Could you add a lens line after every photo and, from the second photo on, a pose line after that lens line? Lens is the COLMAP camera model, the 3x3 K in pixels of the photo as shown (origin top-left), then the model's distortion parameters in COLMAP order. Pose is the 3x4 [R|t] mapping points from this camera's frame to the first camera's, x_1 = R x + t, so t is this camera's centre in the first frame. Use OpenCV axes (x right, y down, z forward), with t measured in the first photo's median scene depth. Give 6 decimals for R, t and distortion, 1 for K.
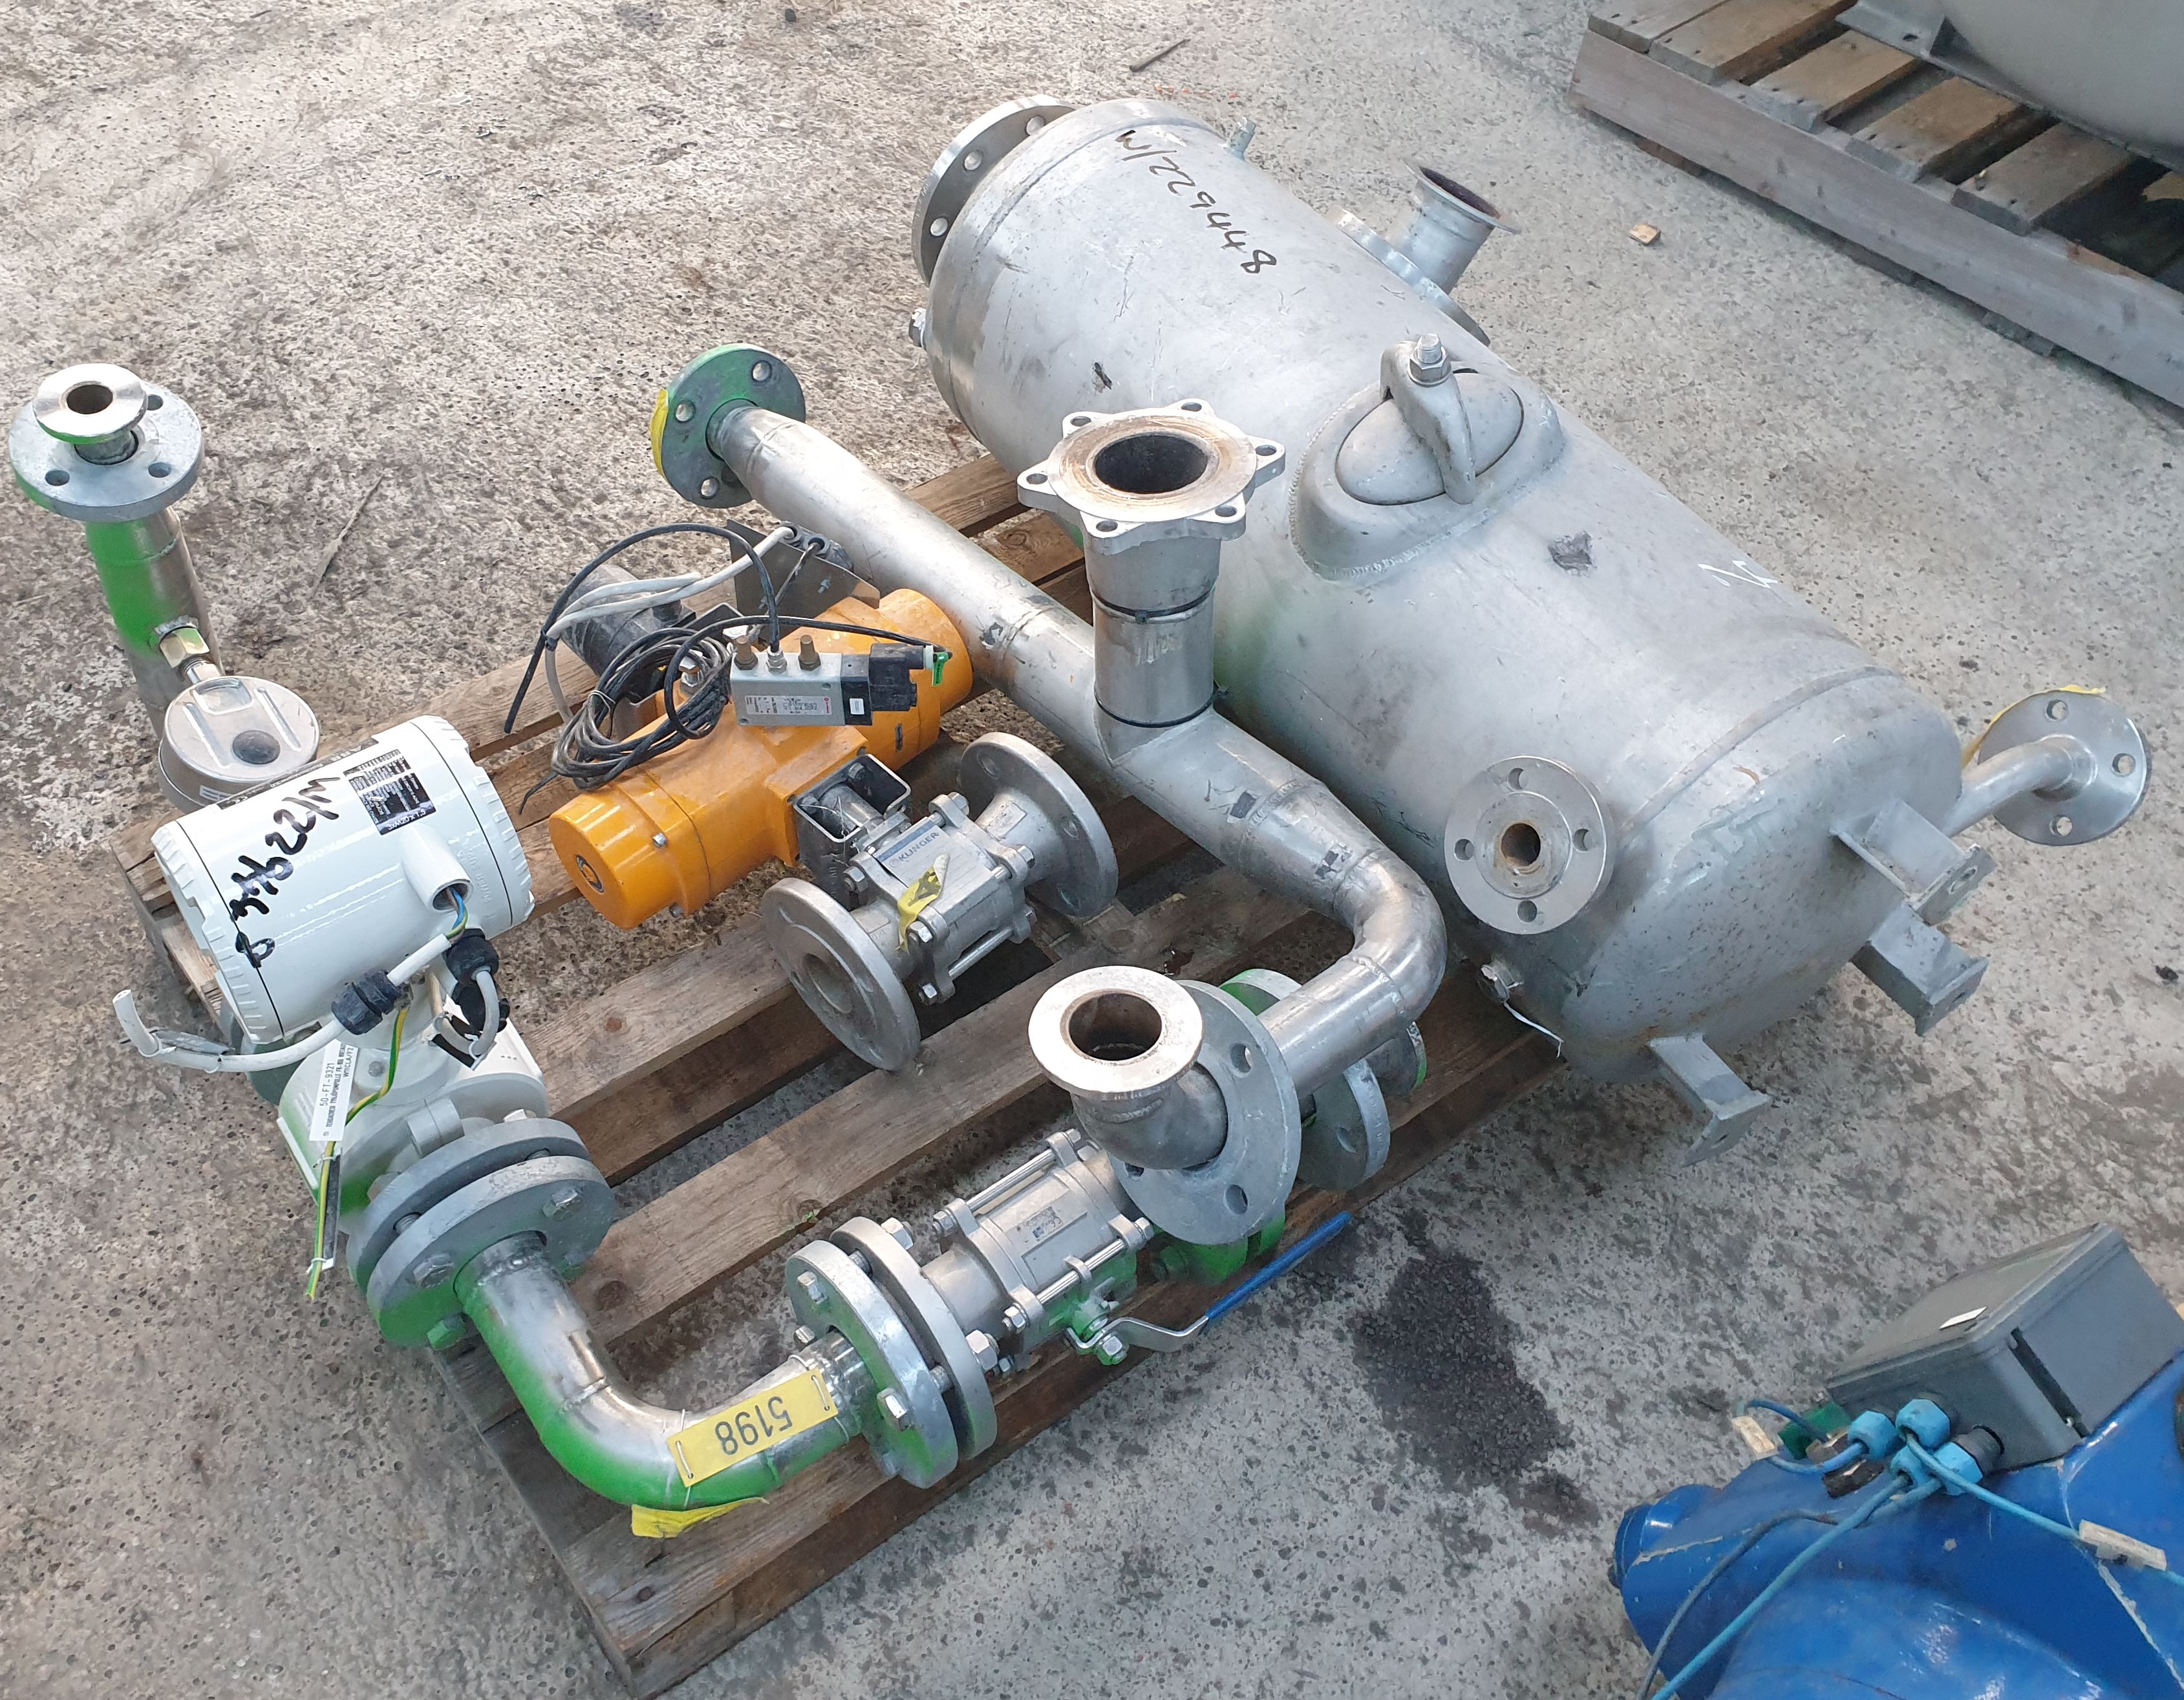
lens RADIAL K [[1727.5, 0, 1091.3], [0, 1727.5, 851.3], [0, 0, 1]] dist [-0.004395, -0.000542]
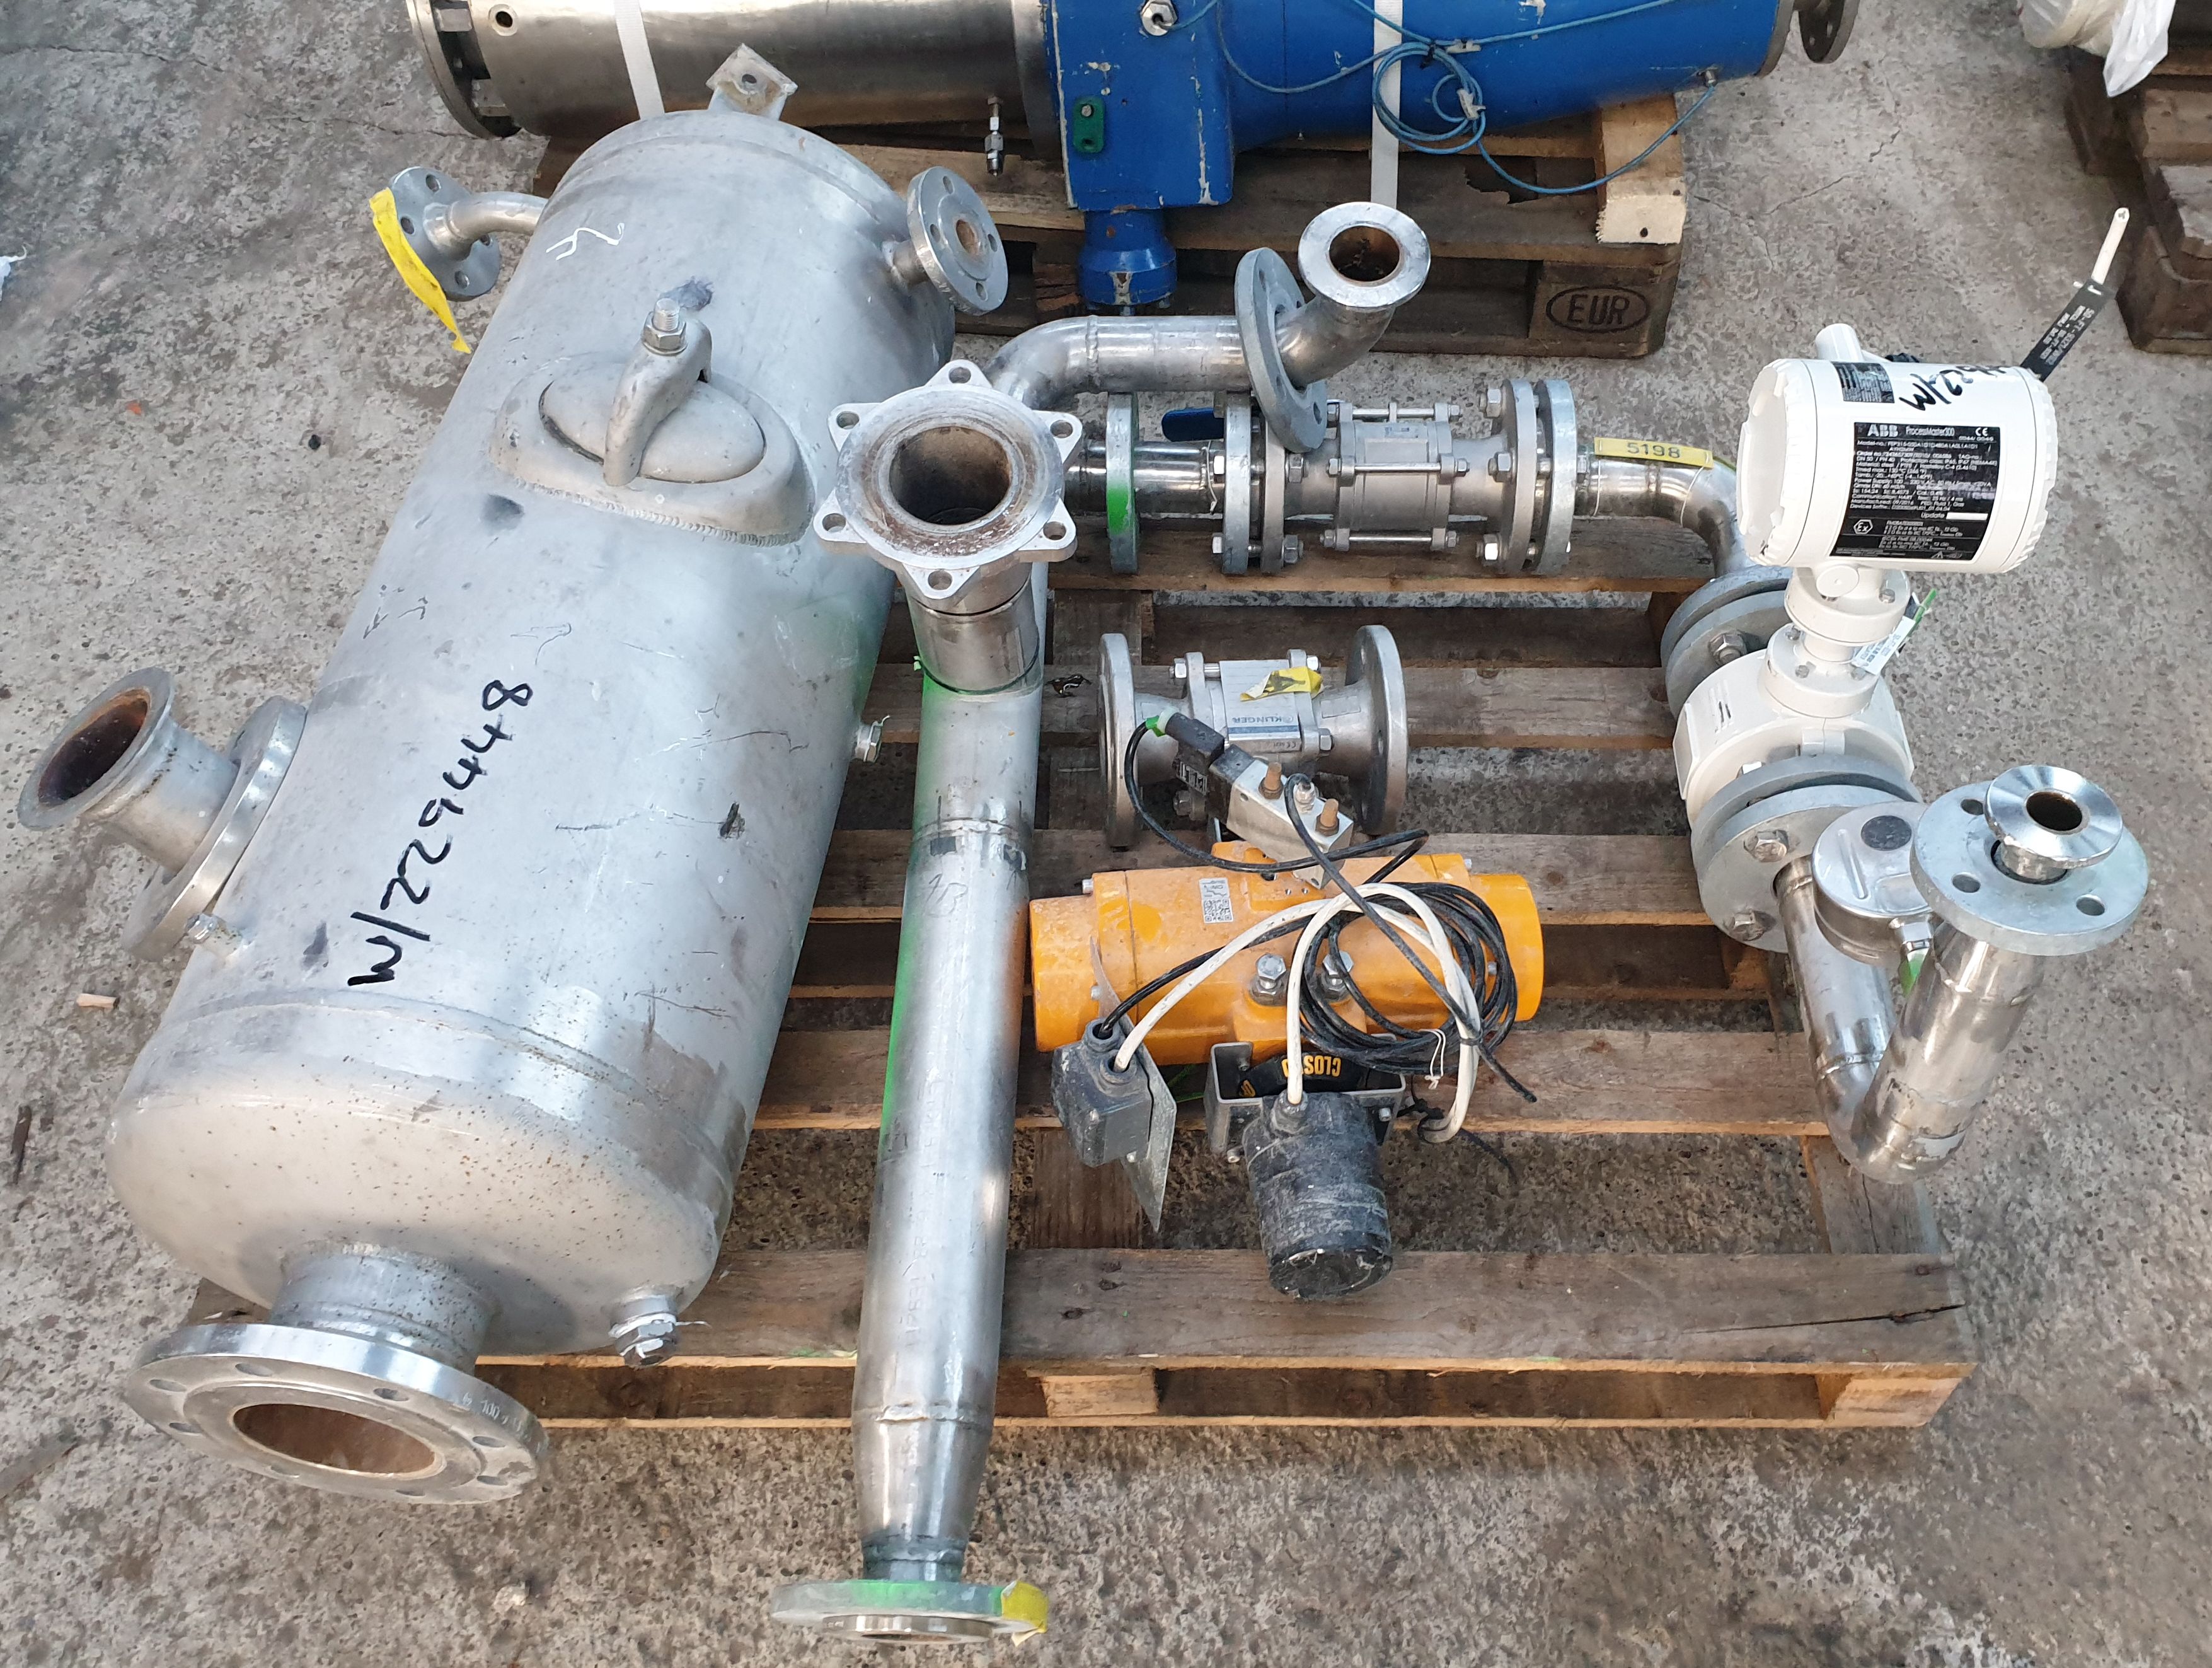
lens RADIAL K [[1695.6, 0, 1105.9], [0, 1695.6, 832.8], [0, 0, 1]] dist [0.002634, 0.001125]
pose [[-0.741940, -0.586075, 0.325640, -0.370626], [0.520338, -0.197038, 0.830918, -0.827428], [-0.422817, 0.785934, 0.451148, 0.602091]]
